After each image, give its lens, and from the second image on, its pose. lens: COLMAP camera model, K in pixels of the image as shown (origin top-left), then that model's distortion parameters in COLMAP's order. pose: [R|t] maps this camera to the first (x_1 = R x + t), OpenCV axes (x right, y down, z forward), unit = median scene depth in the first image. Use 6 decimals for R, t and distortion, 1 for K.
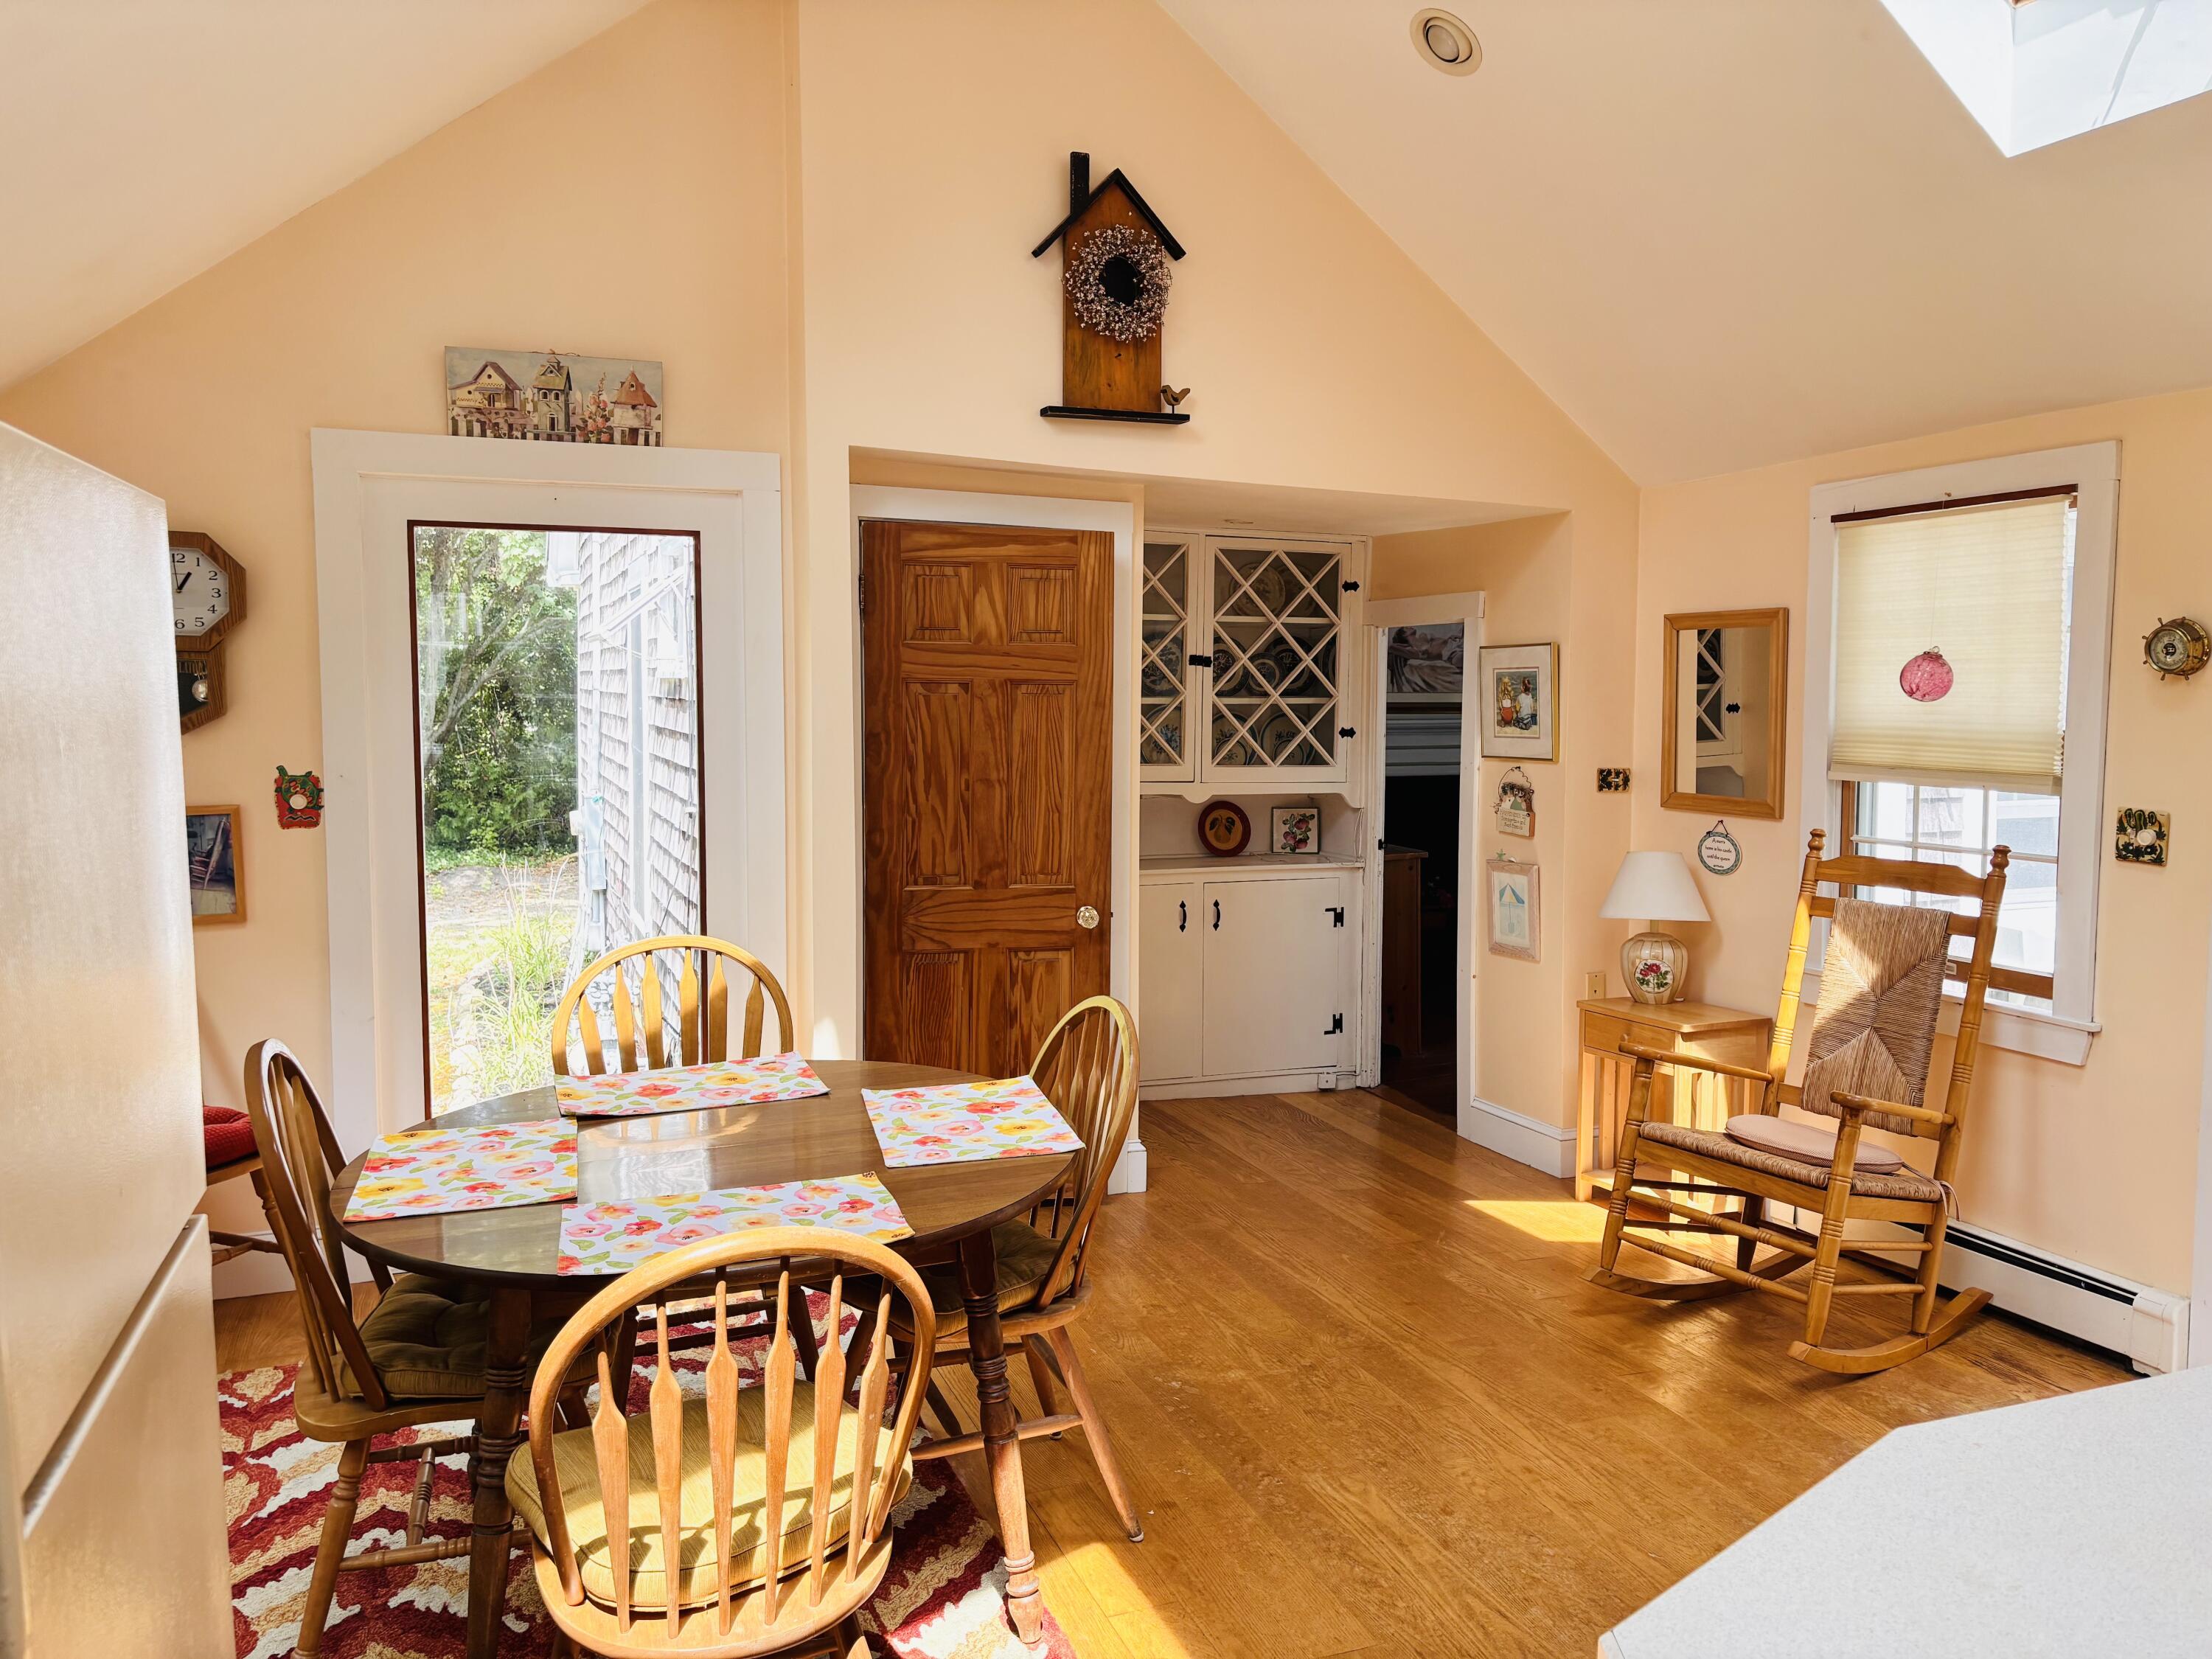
lens RADIAL K [[1667.6, 0, 1093.6], [0, 1667.6, 824.7], [0, 0, 1]] dist [0.064281, -0.071135]
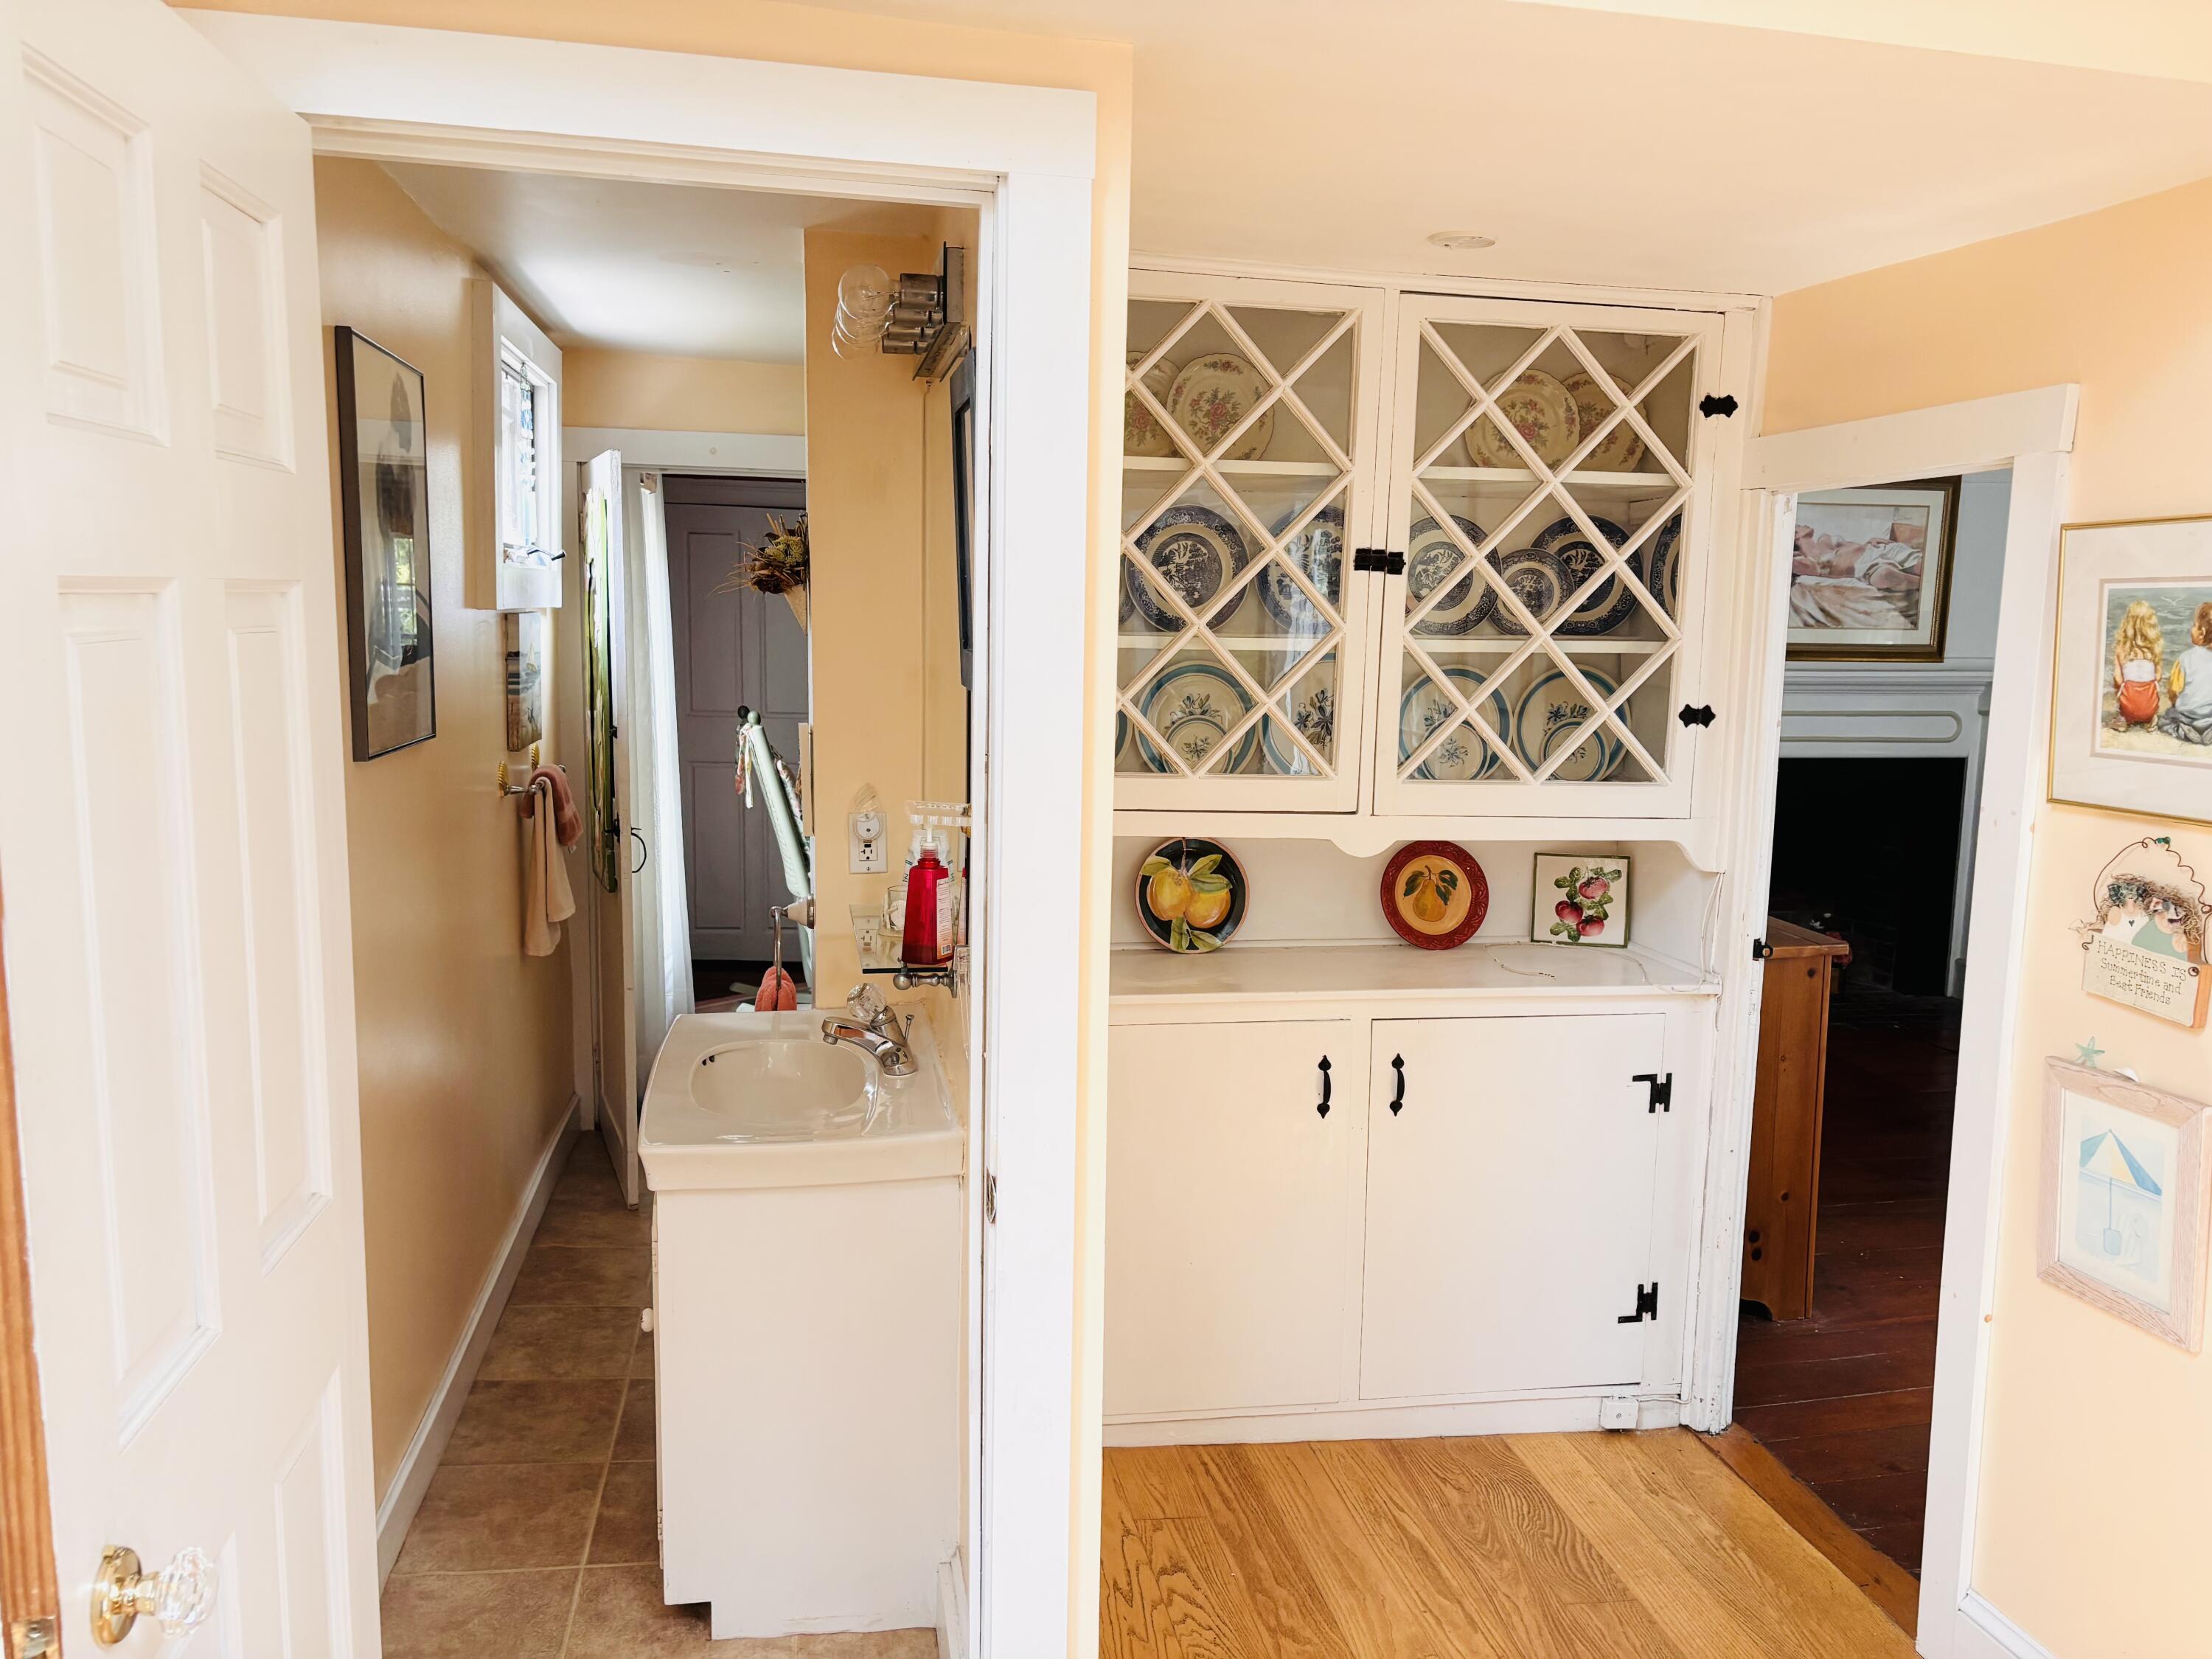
lens RADIAL K [[1667.6, 0, 1108.7], [0, 1667.6, 833.4], [0, 0, 1]] dist [0.064281, -0.071135]
pose [[0.983339, 0.038139, -0.177735, 0.073292], [-0.029109, 0.998163, 0.053140, -0.042232], [0.179435, -0.047081, 0.982643, 0.496077]]
